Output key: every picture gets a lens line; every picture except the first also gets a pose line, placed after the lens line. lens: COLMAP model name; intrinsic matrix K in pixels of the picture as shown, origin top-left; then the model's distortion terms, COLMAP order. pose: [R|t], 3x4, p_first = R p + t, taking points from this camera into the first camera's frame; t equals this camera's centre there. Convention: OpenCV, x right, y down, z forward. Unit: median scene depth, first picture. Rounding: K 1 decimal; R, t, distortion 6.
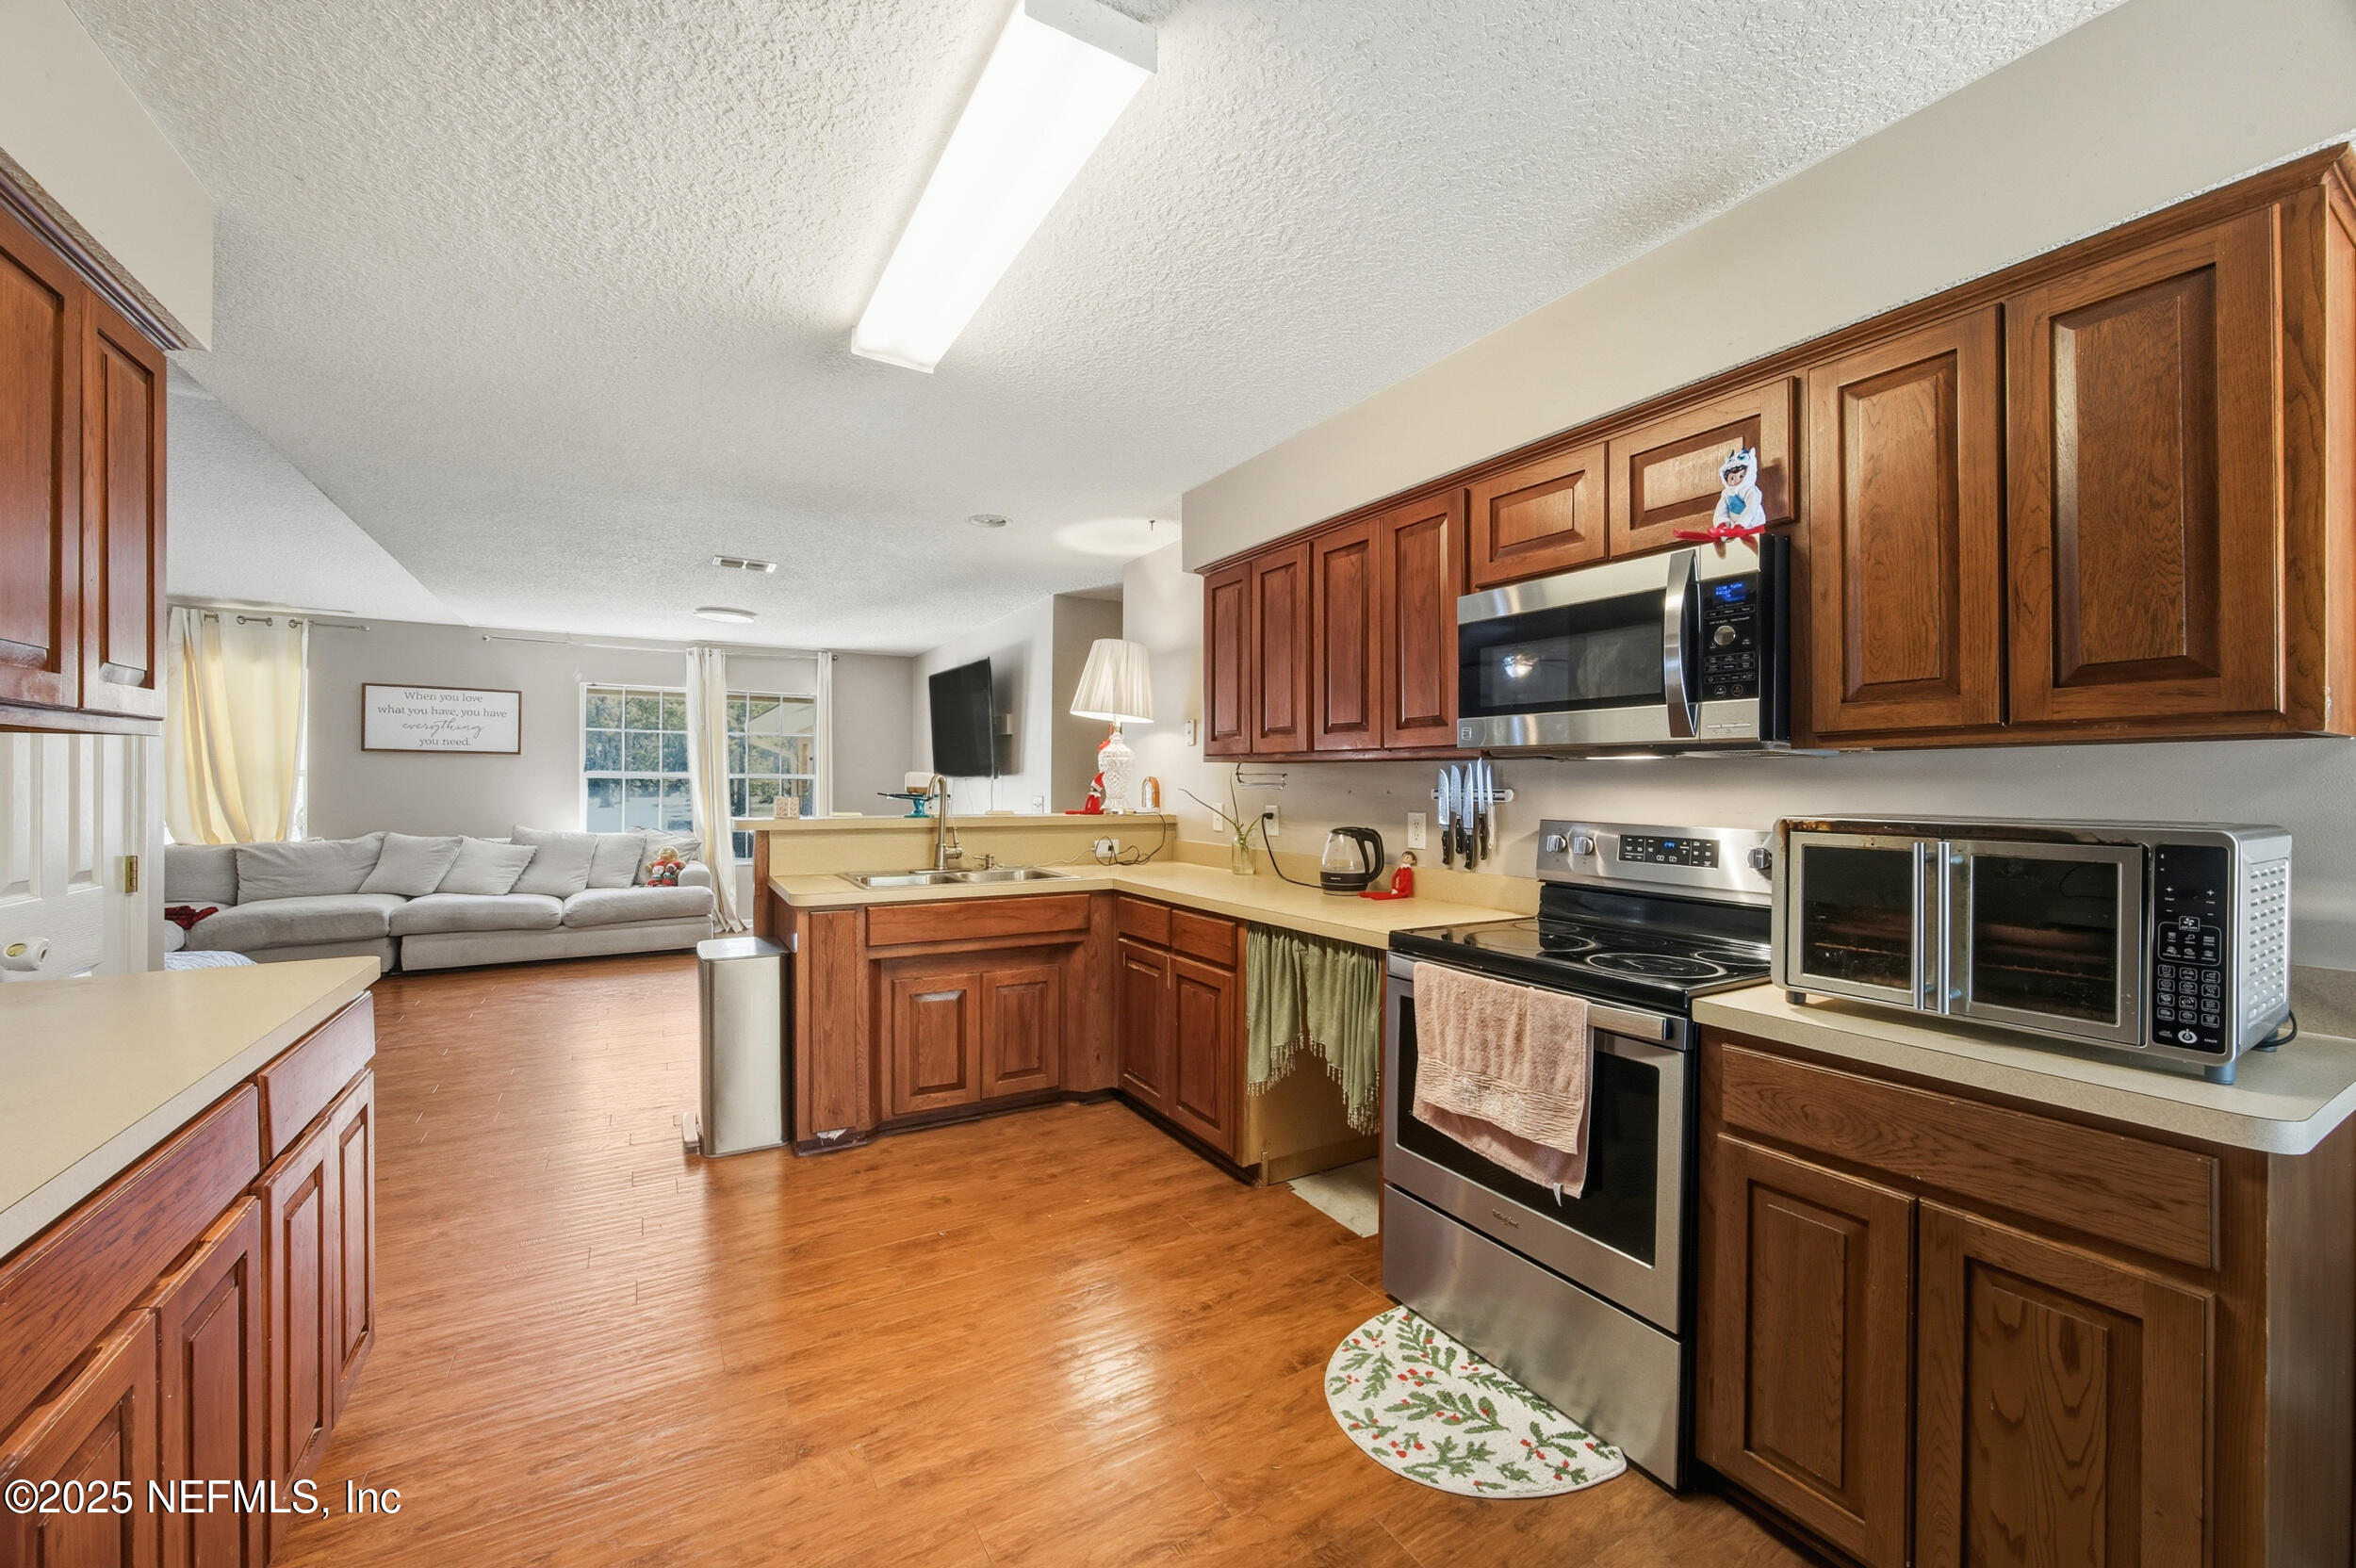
lens RADIAL K [[908.3, 0, 1185.6], [0, 908.3, 776.7], [0, 0, 1]] dist [-0.021620, 0.005281]
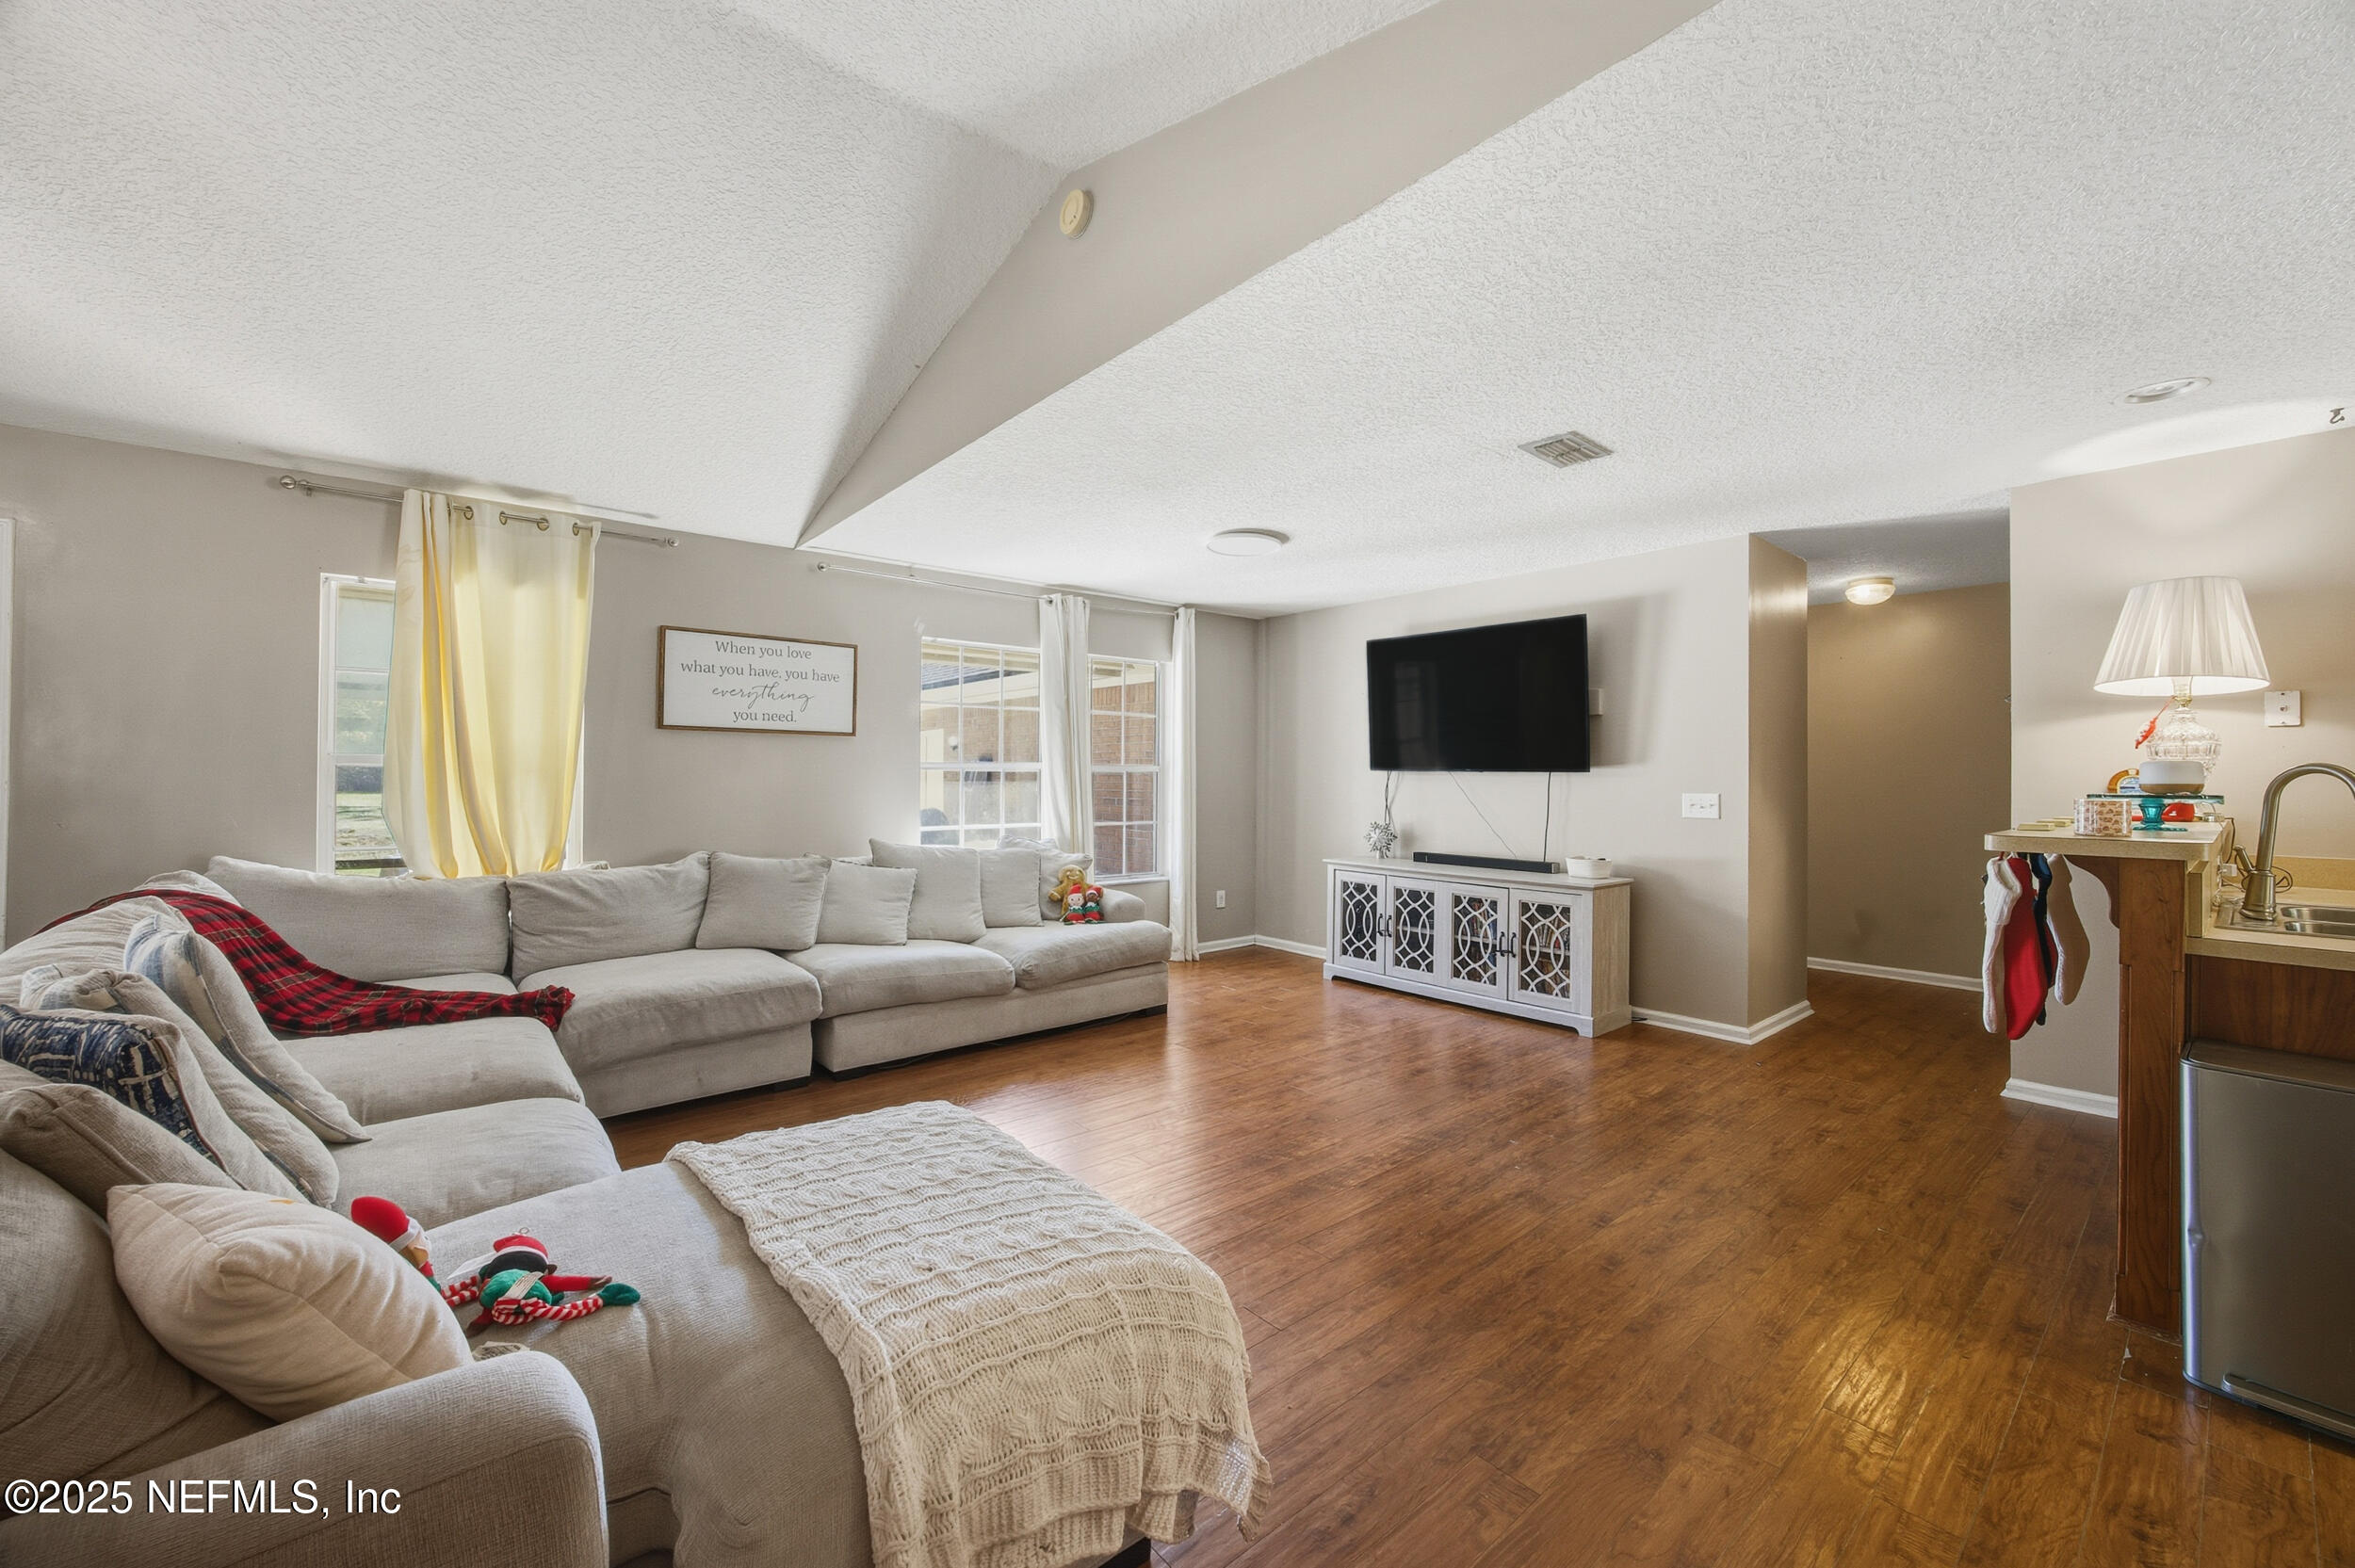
lens RADIAL K [[912.1, 0, 1184.7], [0, 912.1, 772.3], [0, 0, 1]] dist [-0.022887, 0.004797]
pose [[0.987874, 0.000505, 0.155256, -1.180715], [-0.000806, 0.999998, 0.001873, 0.002768], [-0.155255, -0.001975, 0.987873, 0.524087]]
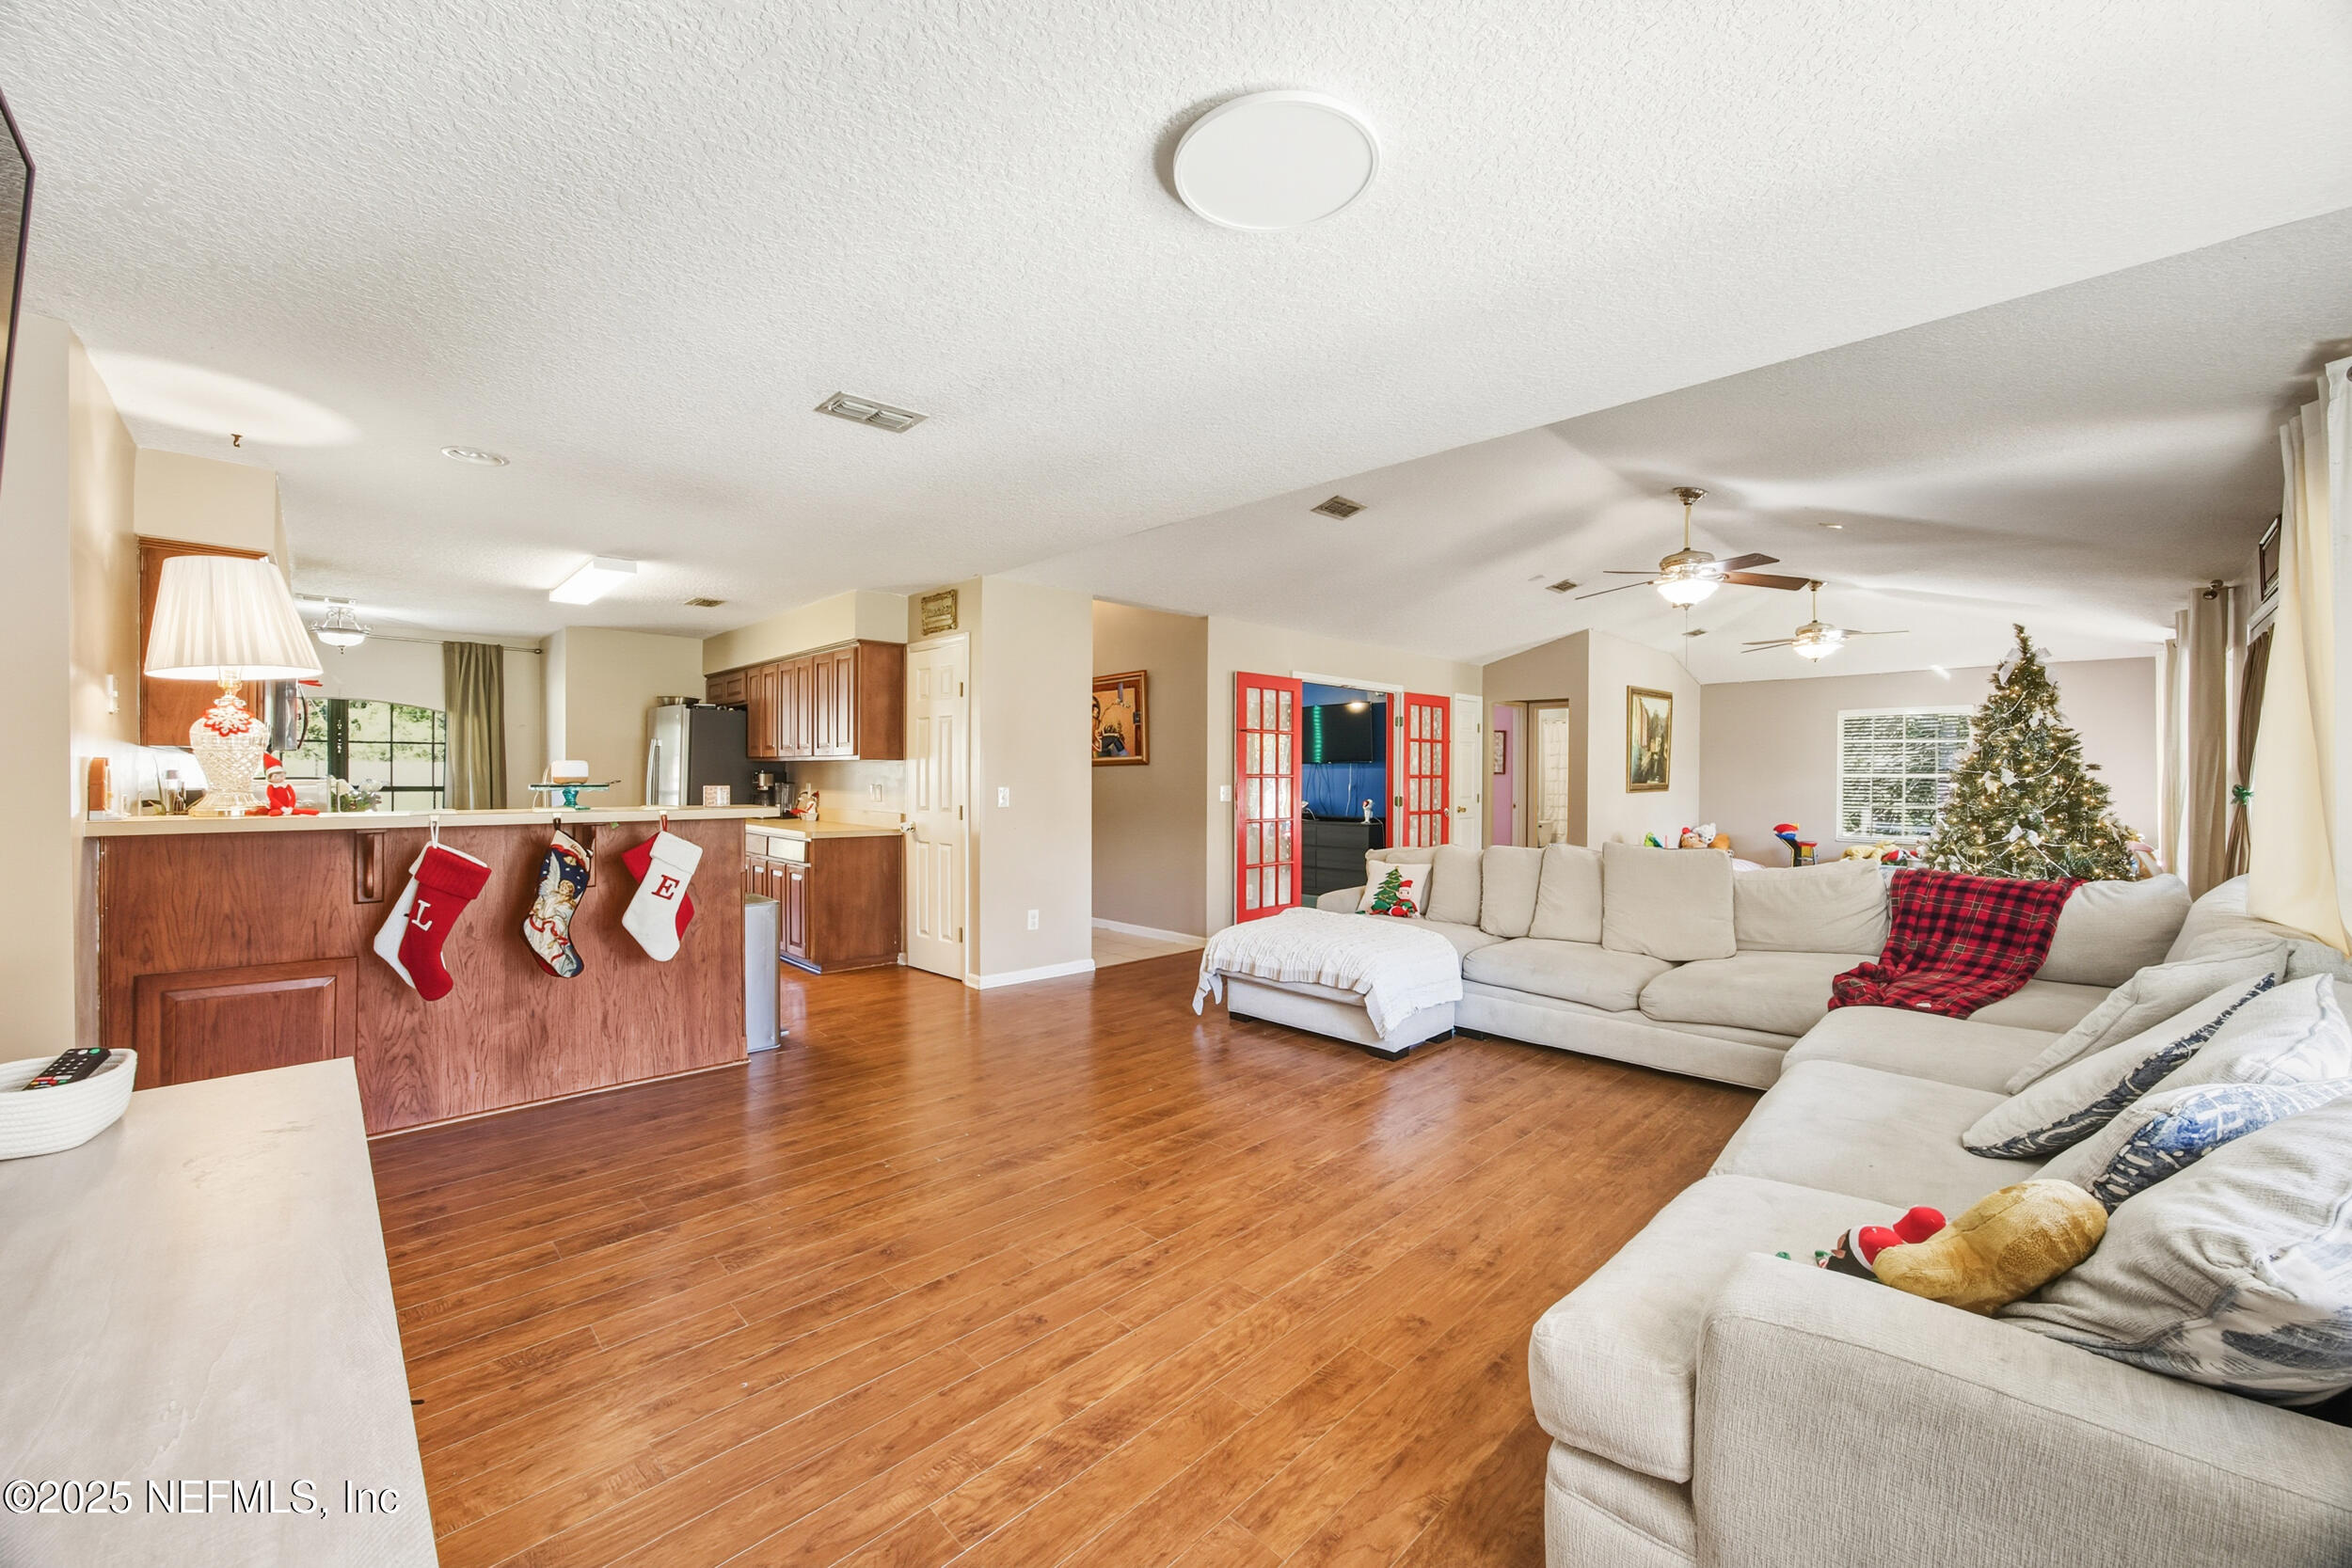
lens RADIAL K [[906.7, 0, 1183.6], [0, 906.7, 776.8], [0, 0, 1]] dist [-0.021620, 0.005281]
pose [[-0.971287, -0.008422, -0.237763, -0.747987], [-0.008101, 0.999964, -0.002328, 0.008454], [0.237774, -0.000335, -0.971320, 2.220852]]
